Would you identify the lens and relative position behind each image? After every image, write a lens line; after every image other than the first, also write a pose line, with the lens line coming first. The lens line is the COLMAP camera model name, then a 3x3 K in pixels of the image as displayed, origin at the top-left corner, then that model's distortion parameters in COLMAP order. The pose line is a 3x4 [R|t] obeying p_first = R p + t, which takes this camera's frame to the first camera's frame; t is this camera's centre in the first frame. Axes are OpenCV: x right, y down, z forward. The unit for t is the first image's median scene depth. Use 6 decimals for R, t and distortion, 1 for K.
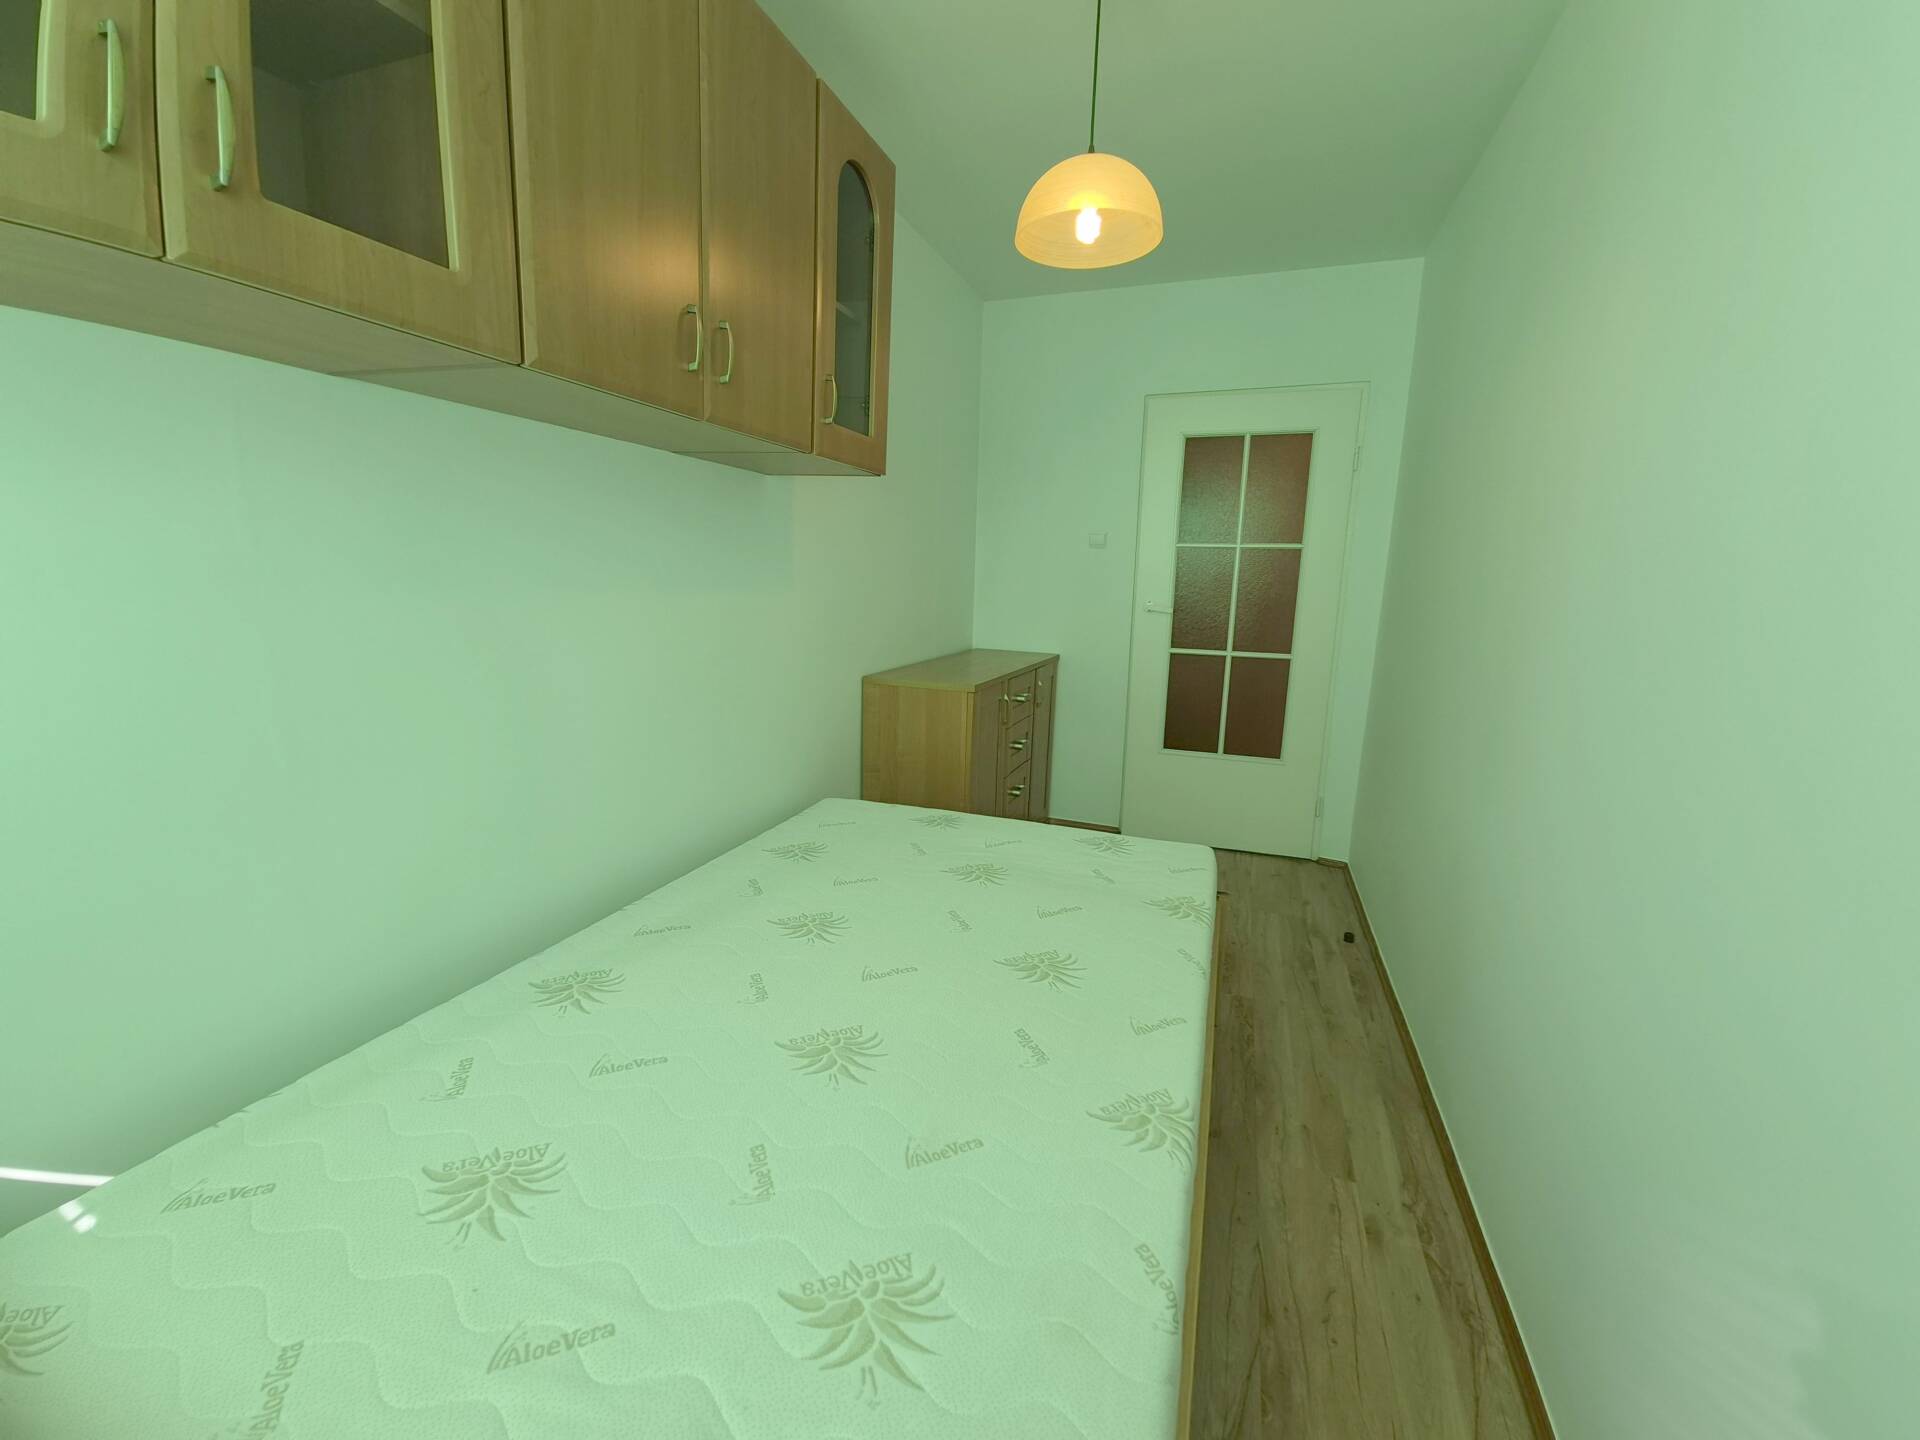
lens RADIAL K [[778.5, 0, 956.8], [0, 778.5, 714.1], [0, 0, 1]] dist [0.014406, -0.005680]
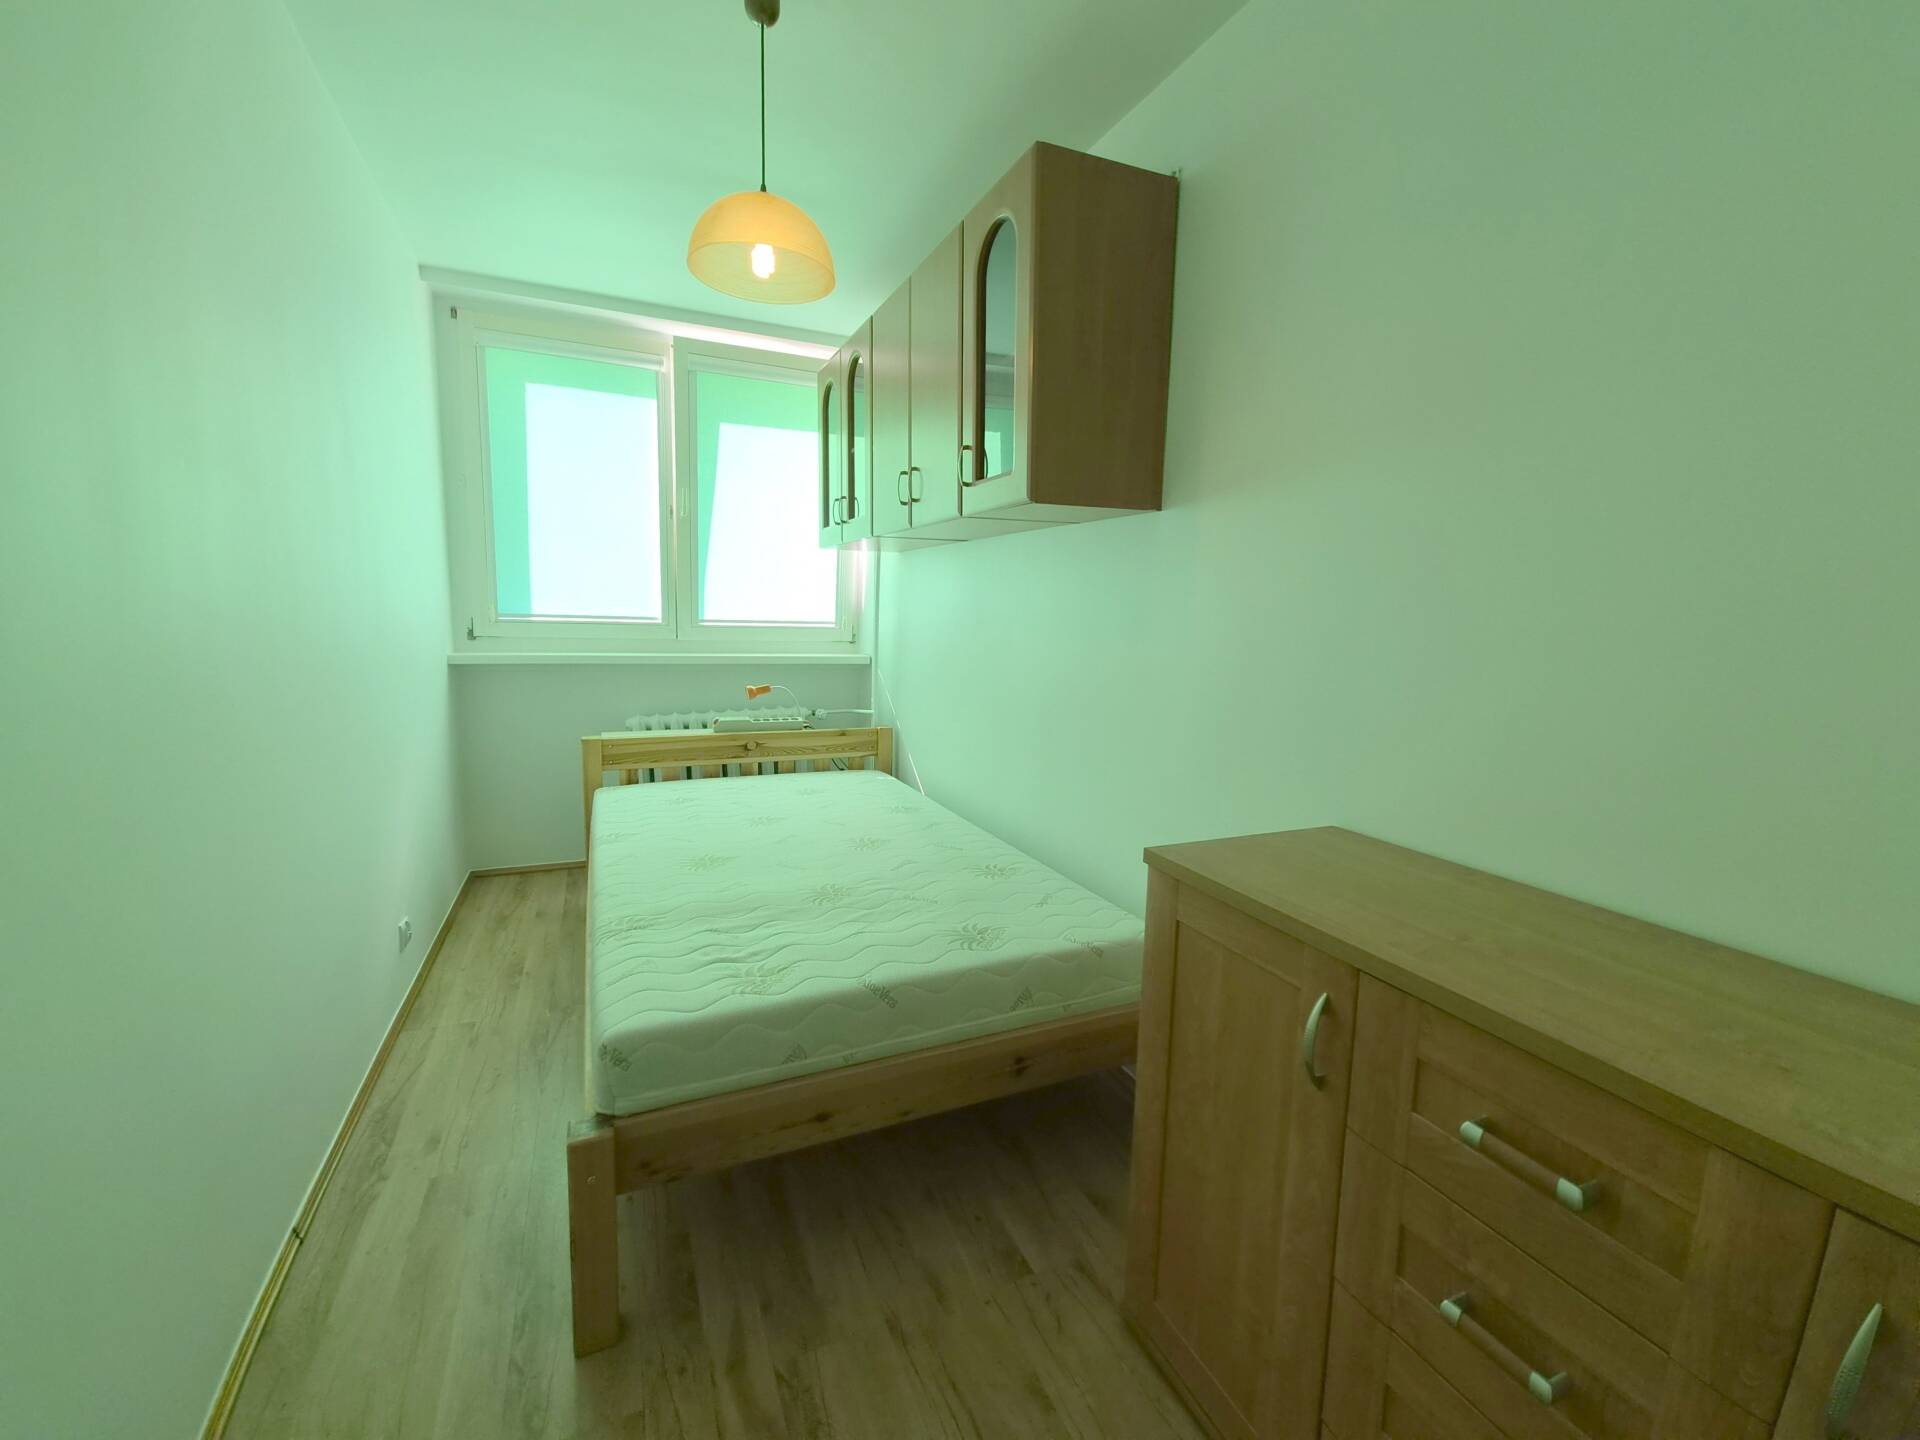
lens RADIAL K [[778.5, 0, 956.8], [0, 778.5, 714.1], [0, 0, 1]] dist [0.014406, -0.005680]
pose [[-0.709301, 0.041015, -0.703711, 0.776686], [-0.172154, 0.957997, 0.229356, -0.361257], [0.683561, 0.283829, -0.672448, 2.147971]]
